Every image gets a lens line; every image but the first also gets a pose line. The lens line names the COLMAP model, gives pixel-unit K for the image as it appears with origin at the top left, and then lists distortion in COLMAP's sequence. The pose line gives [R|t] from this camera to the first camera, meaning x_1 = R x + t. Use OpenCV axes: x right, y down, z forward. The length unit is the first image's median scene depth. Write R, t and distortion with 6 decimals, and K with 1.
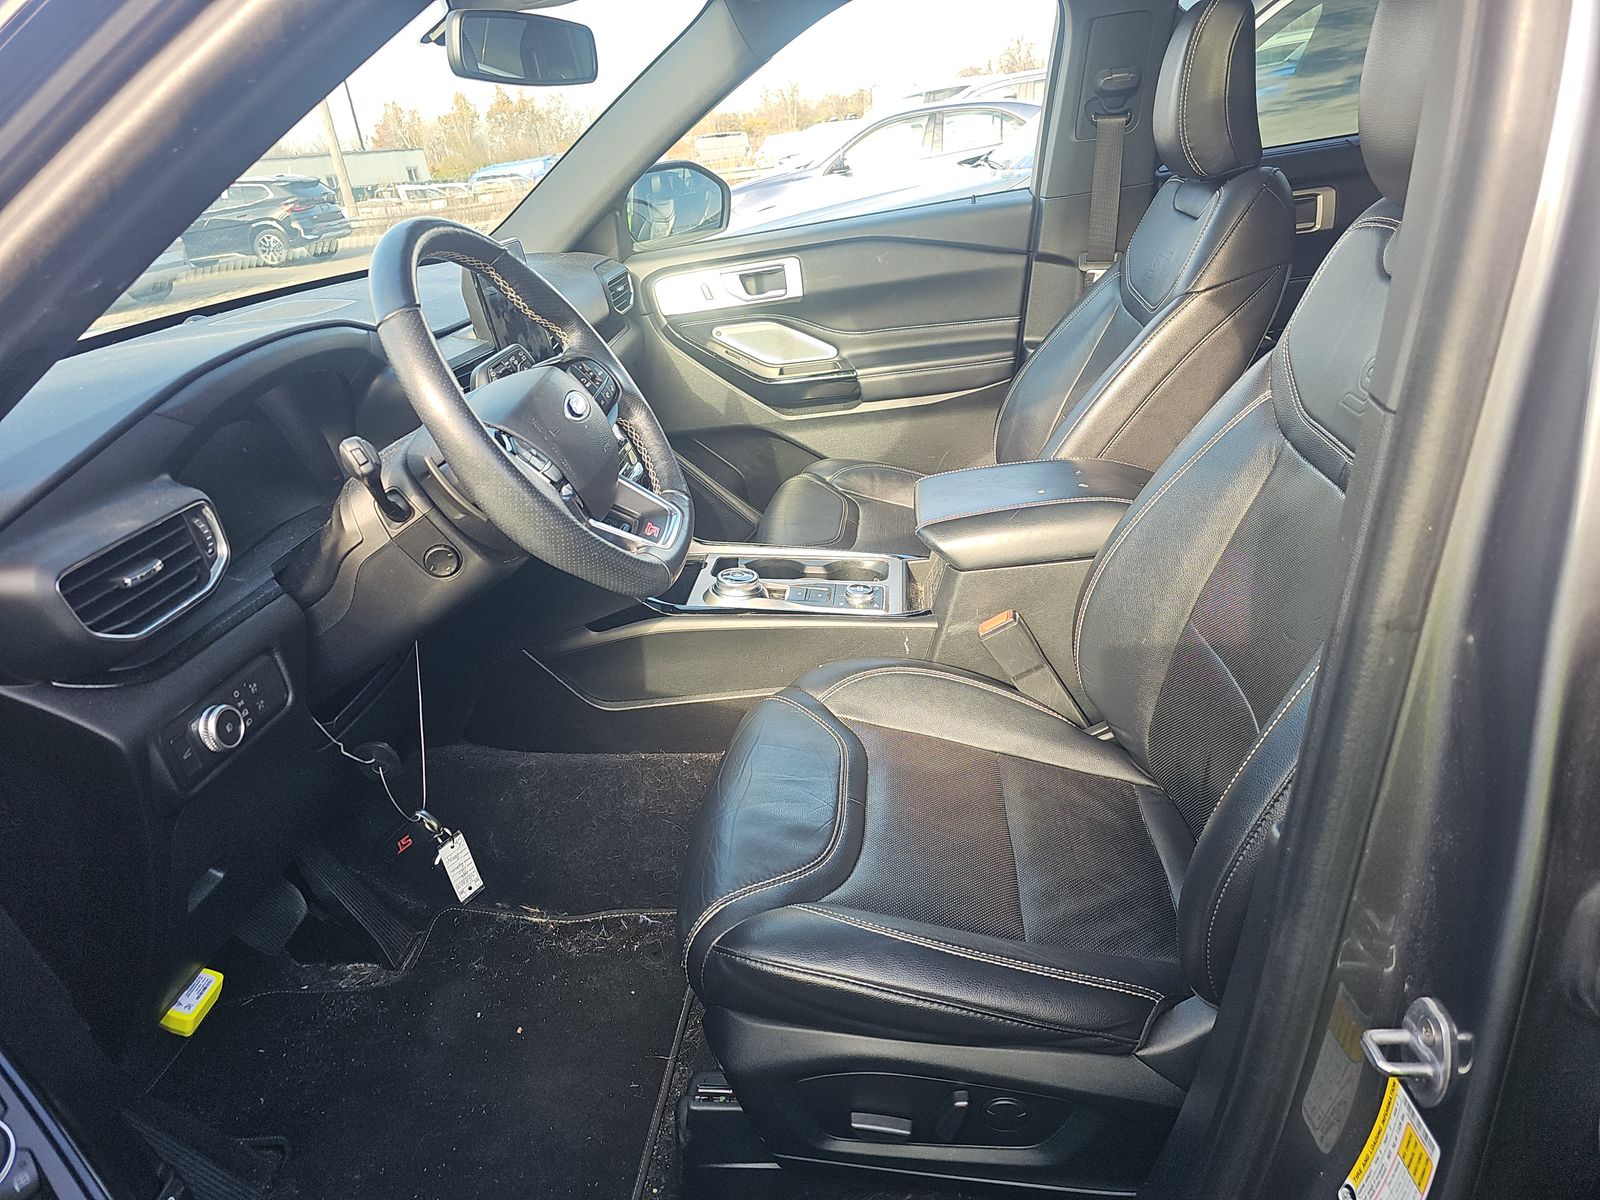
lens RADIAL K [[1053.3, 0, 807.4], [0, 1053.3, 602.6], [0, 0, 1]] dist [0.075802, -0.075911]
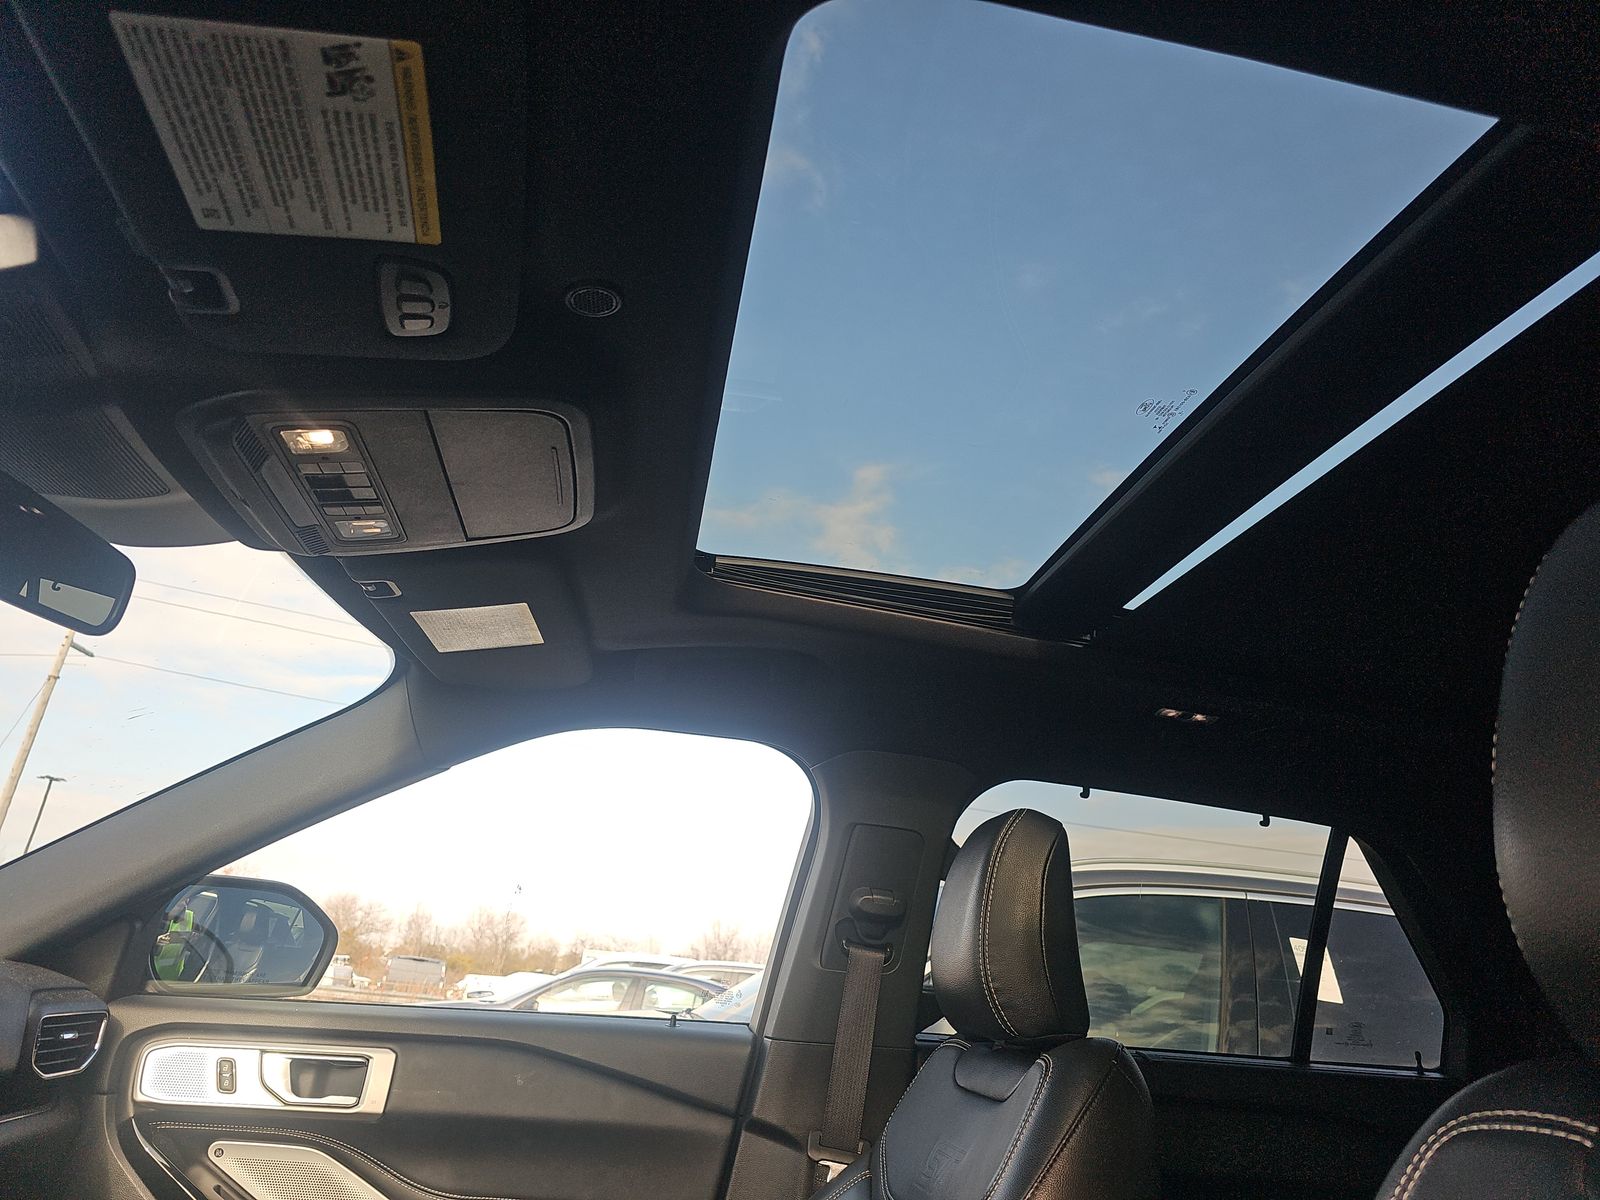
lens RADIAL K [[1053.3, 0, 807.4], [0, 1053.3, 602.6], [0, 0, 1]] dist [0.075802, -0.075911]
pose [[0.944237, 0.286534, 0.162216, 0.045292], [-0.088386, 0.695150, -0.713410, -0.073321], [-0.317181, 0.659291, 0.681713, 0.302194]]
